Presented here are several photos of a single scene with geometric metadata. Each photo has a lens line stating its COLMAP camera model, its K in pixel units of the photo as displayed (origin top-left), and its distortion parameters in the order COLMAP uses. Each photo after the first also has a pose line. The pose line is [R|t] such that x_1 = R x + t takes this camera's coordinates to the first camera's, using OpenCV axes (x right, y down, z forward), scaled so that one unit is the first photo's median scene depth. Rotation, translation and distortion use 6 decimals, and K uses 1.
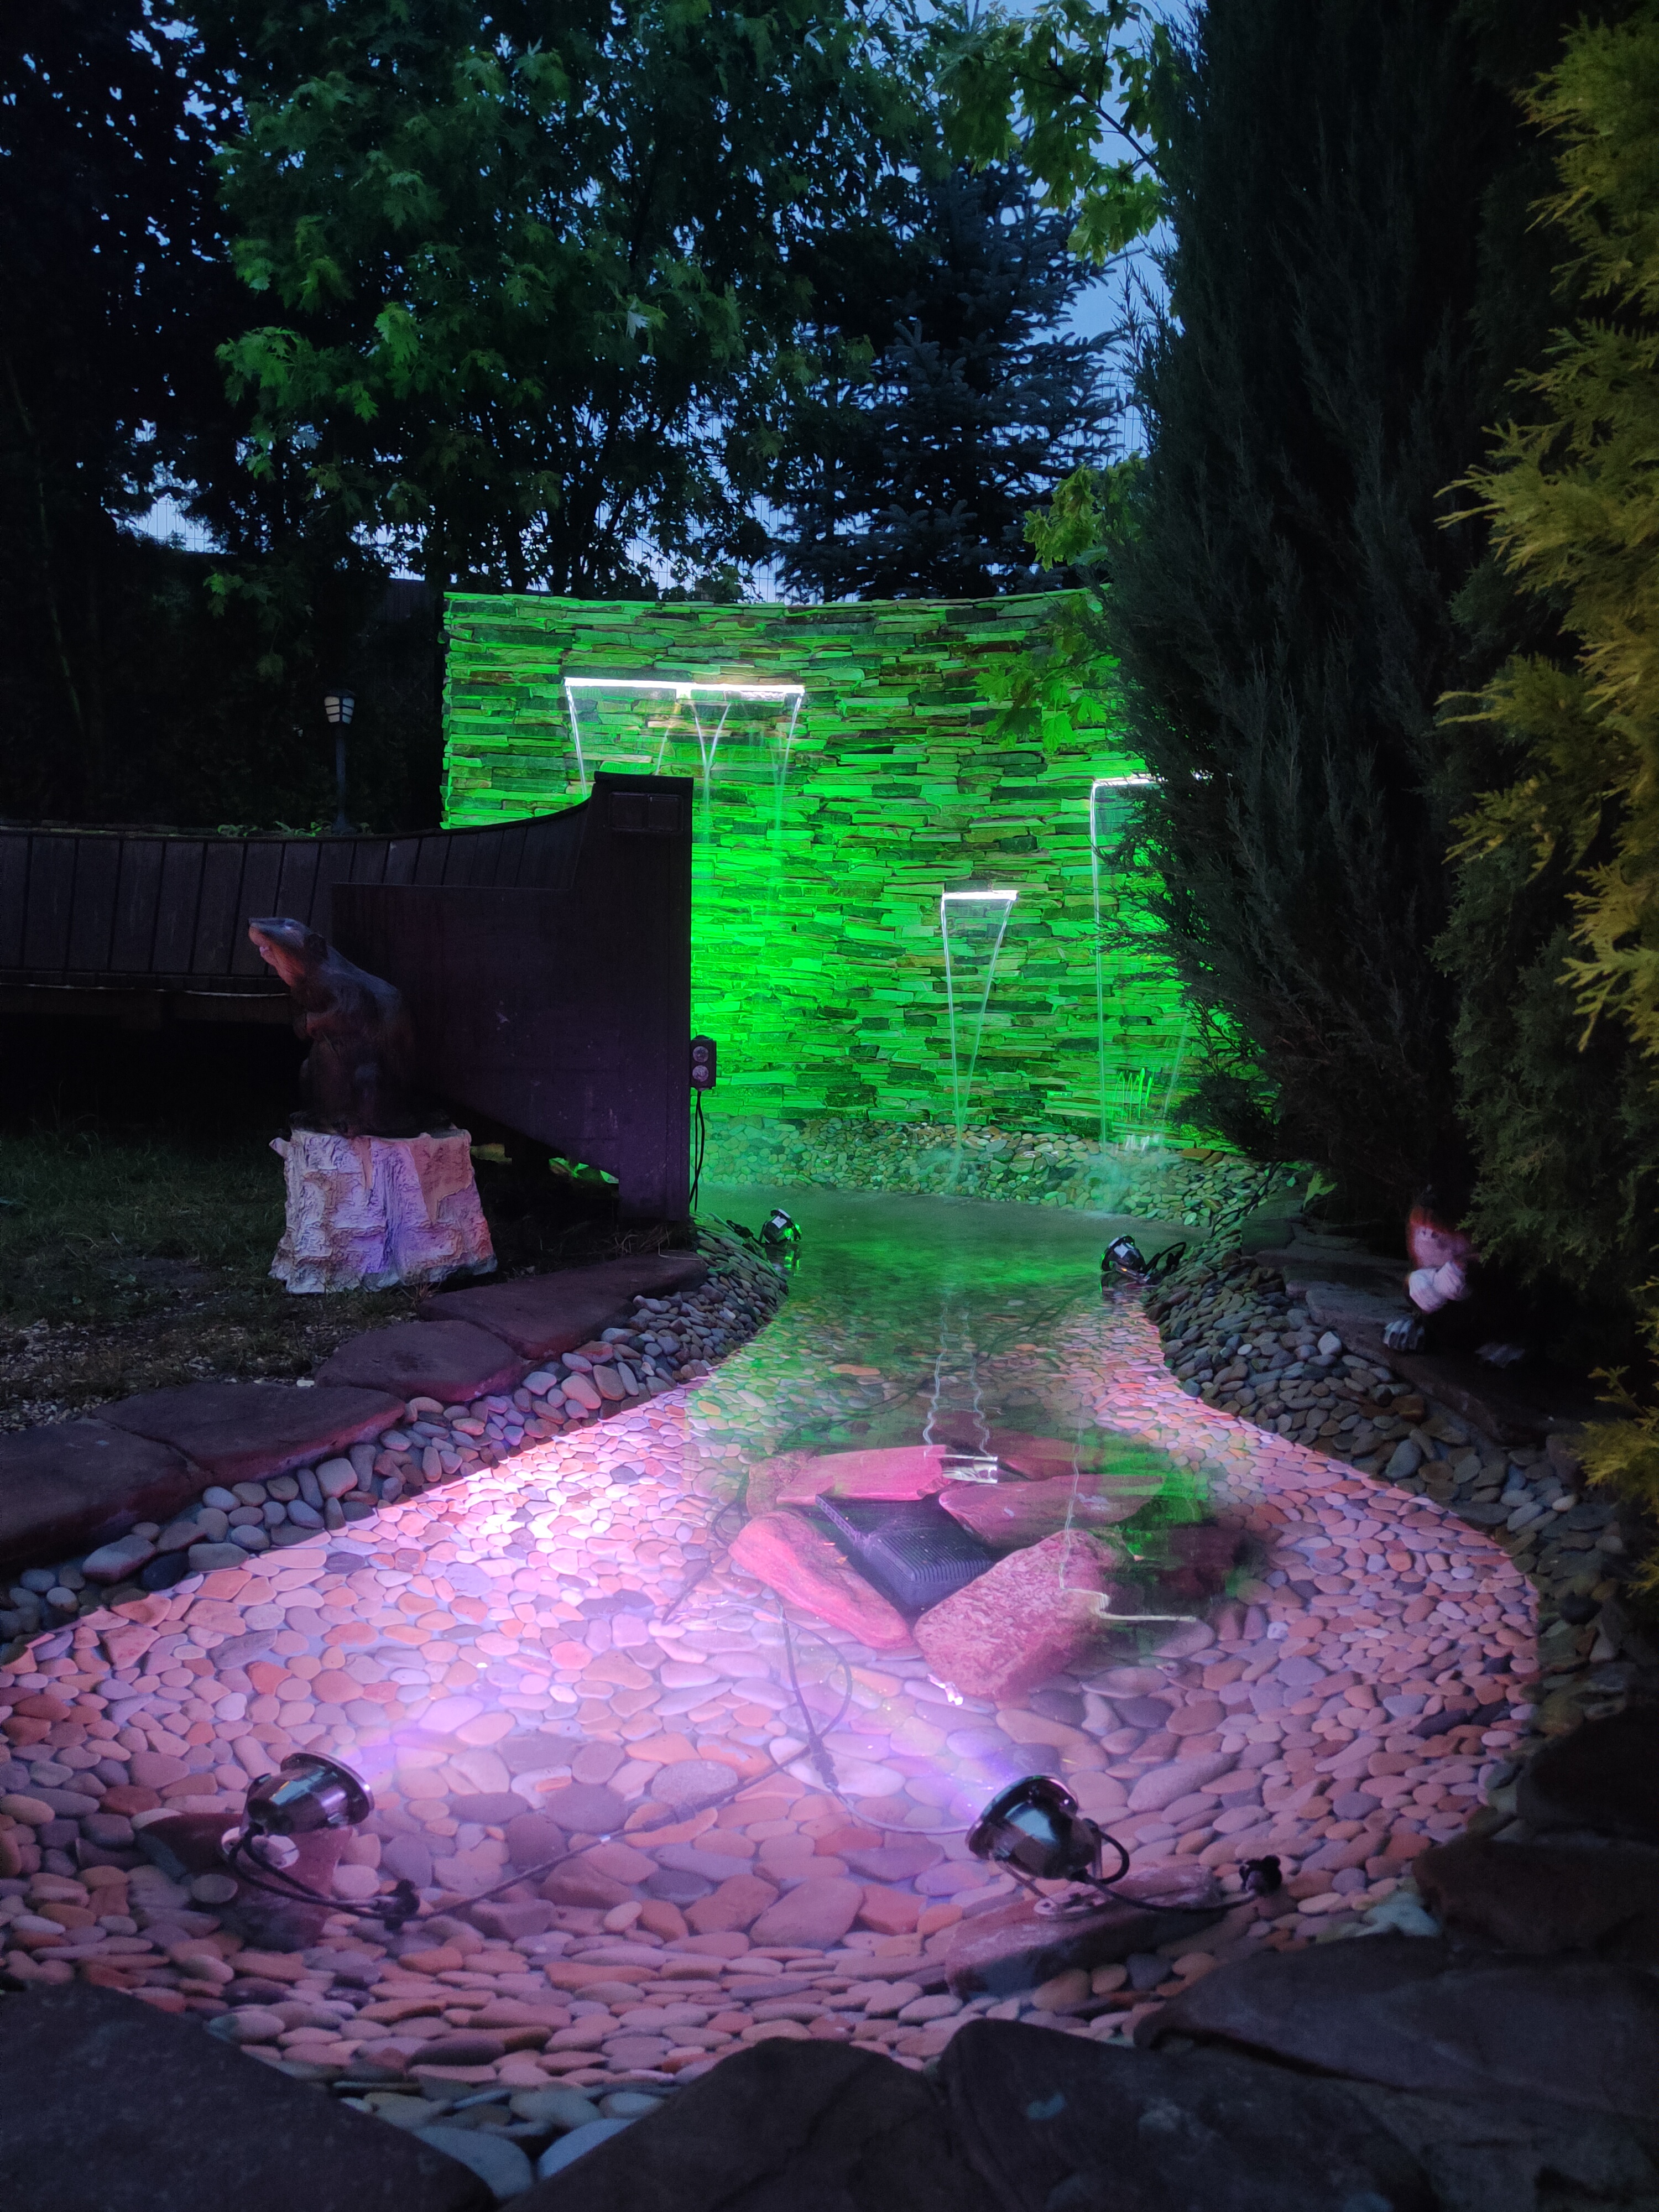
lens RADIAL K [[1524.9, 0, 834.1], [0, 1524.9, 1117.0], [0, 0, 1]] dist [0.046367, -0.030185]
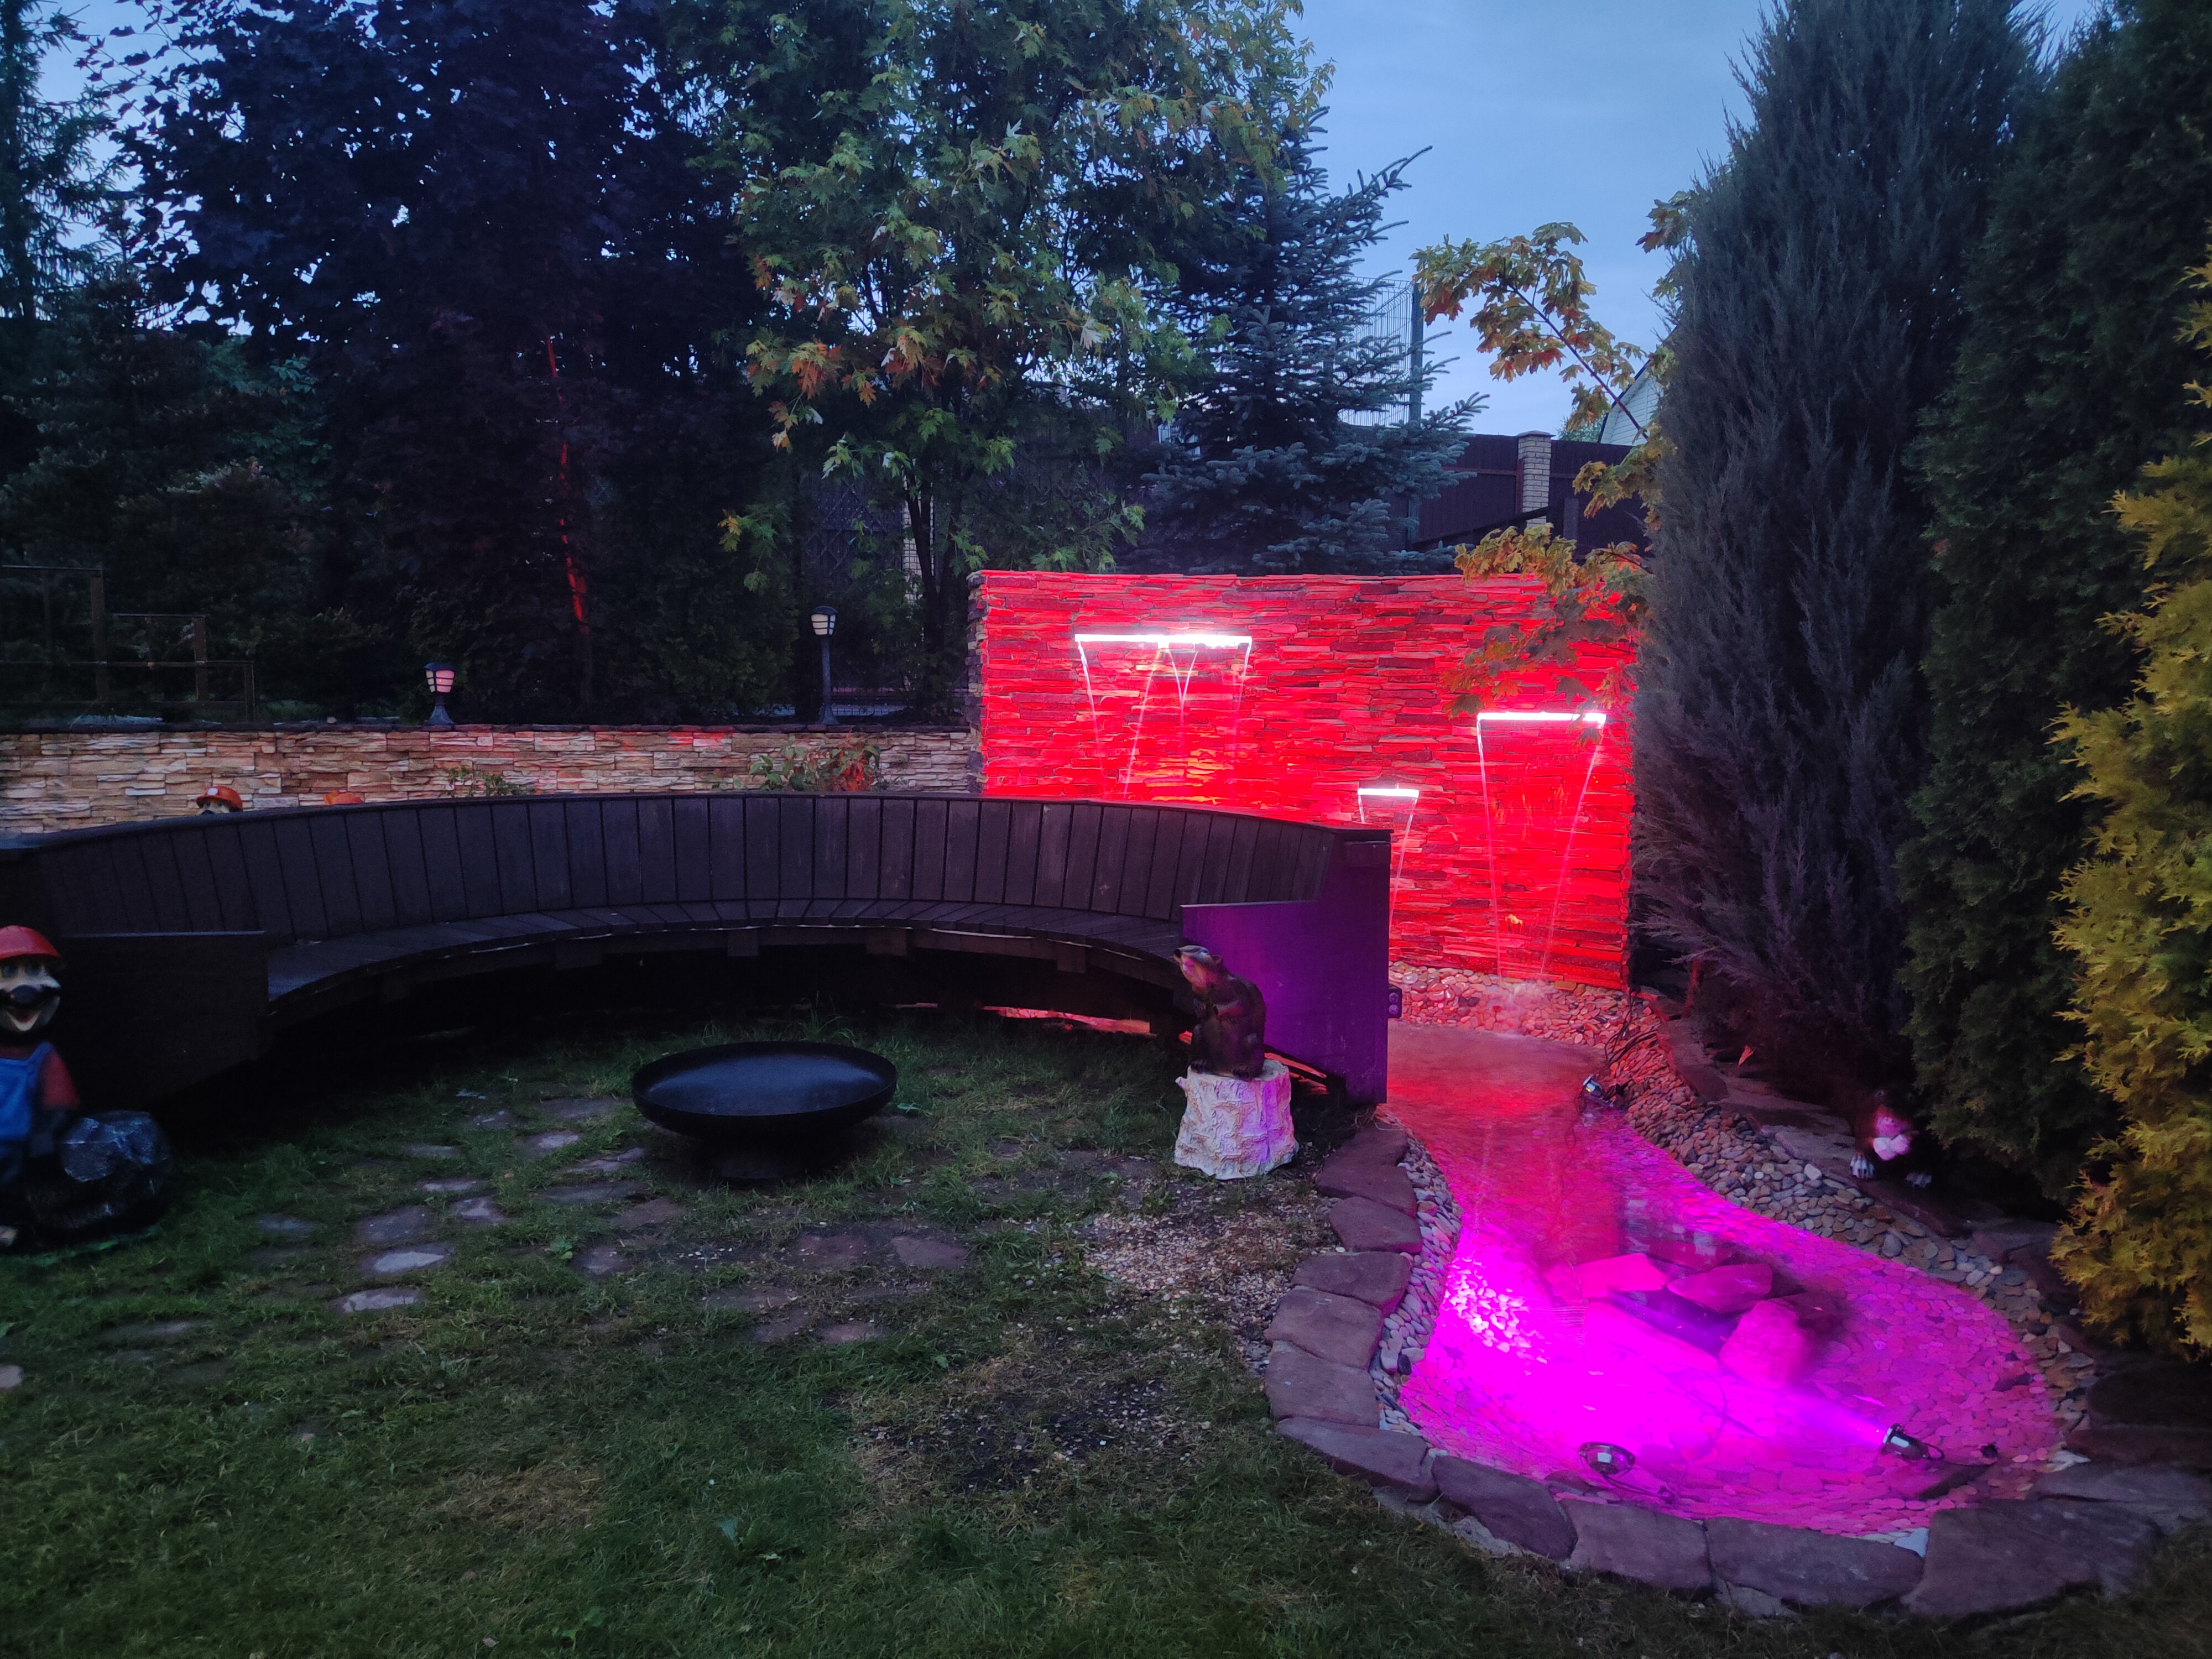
lens RADIAL K [[1524.9, 0, 1127.8], [0, 1524.9, 826.1], [0, 0, 1]] dist [0.046367, -0.030185]
pose [[0.987609, -0.033660, 0.153284, -0.345853], [0.031537, 0.999370, 0.016263, -0.147212], [-0.153735, -0.011227, 0.988048, -0.302565]]
